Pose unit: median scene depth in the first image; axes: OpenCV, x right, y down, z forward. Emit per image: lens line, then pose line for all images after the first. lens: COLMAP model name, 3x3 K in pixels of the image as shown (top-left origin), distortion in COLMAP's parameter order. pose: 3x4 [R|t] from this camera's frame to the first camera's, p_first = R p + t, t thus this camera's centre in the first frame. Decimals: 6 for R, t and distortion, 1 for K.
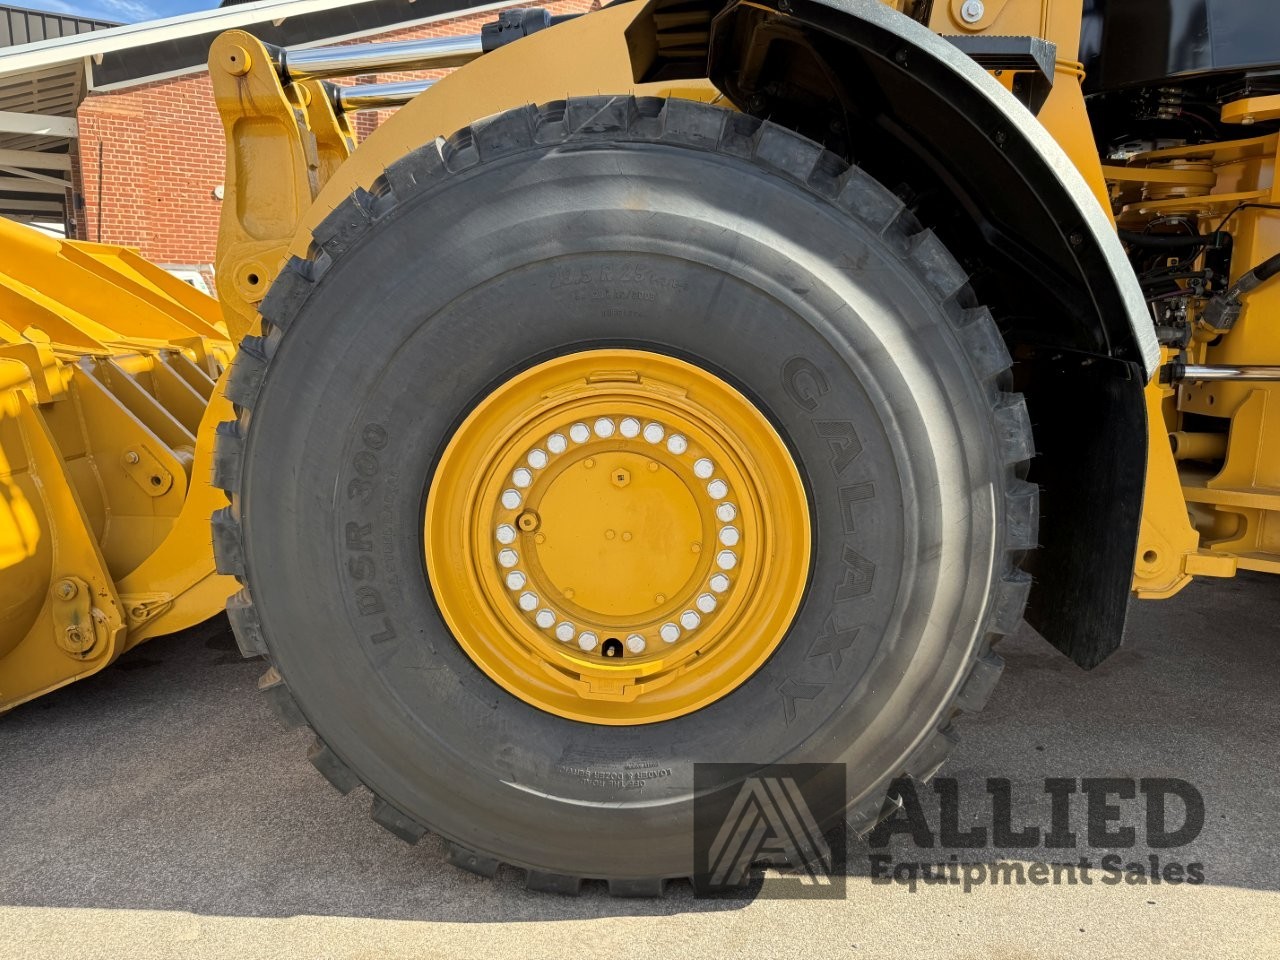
lens RADIAL K [[913.0, 0, 637.9], [0, 913.0, 479.1], [0, 0, 1]] dist [0.071767, -0.108467]
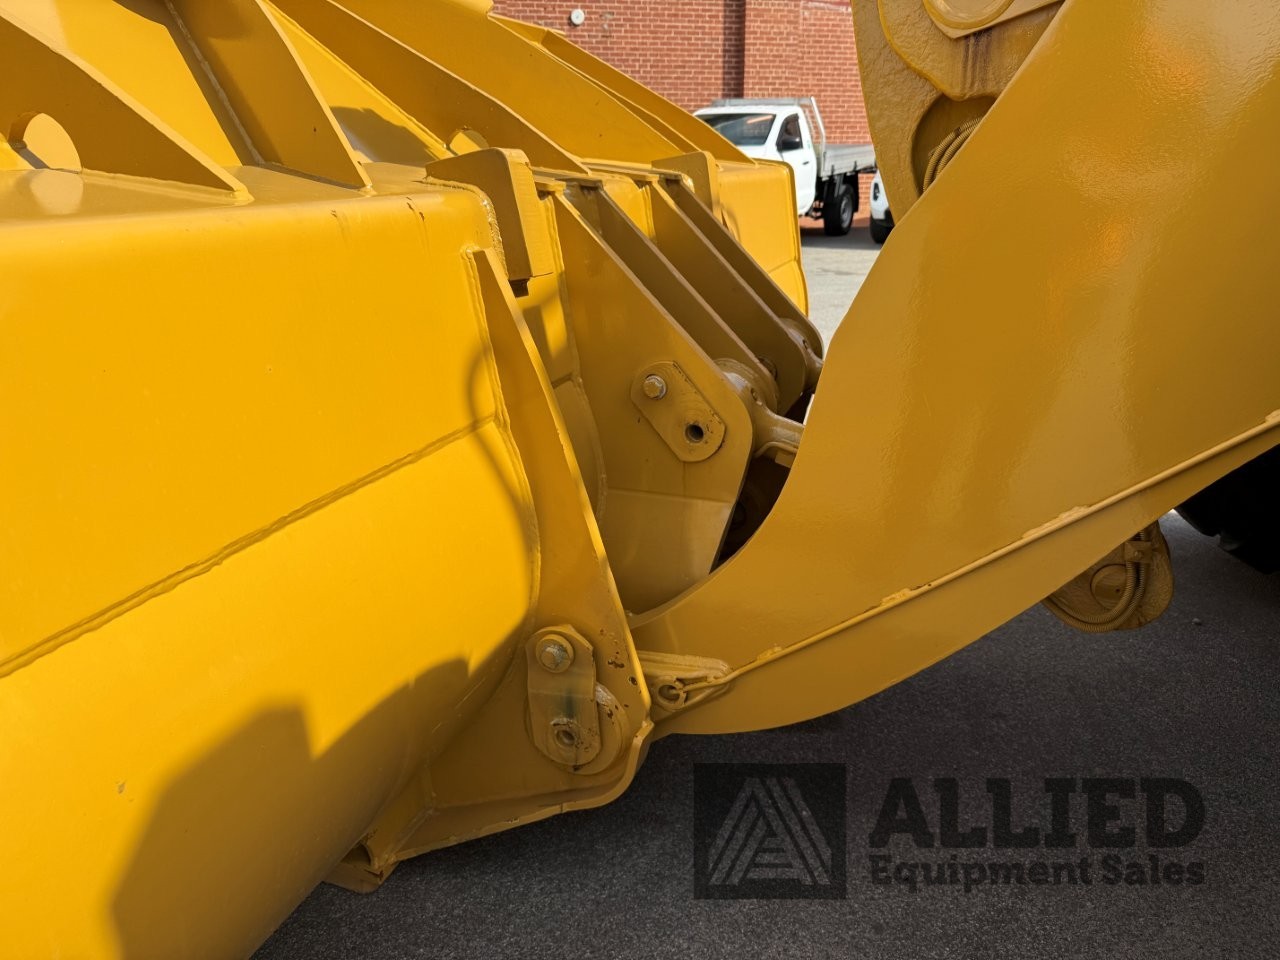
lens RADIAL K [[912.8, 0, 650.4], [0, 912.8, 480.5], [0, 0, 1]] dist [0.073850, -0.111269]
pose [[0.950254, 0.087070, -0.299058, -0.421250], [-0.037797, 0.985273, 0.166758, -0.060762], [0.309173, -0.147159, 0.939551, 0.548214]]
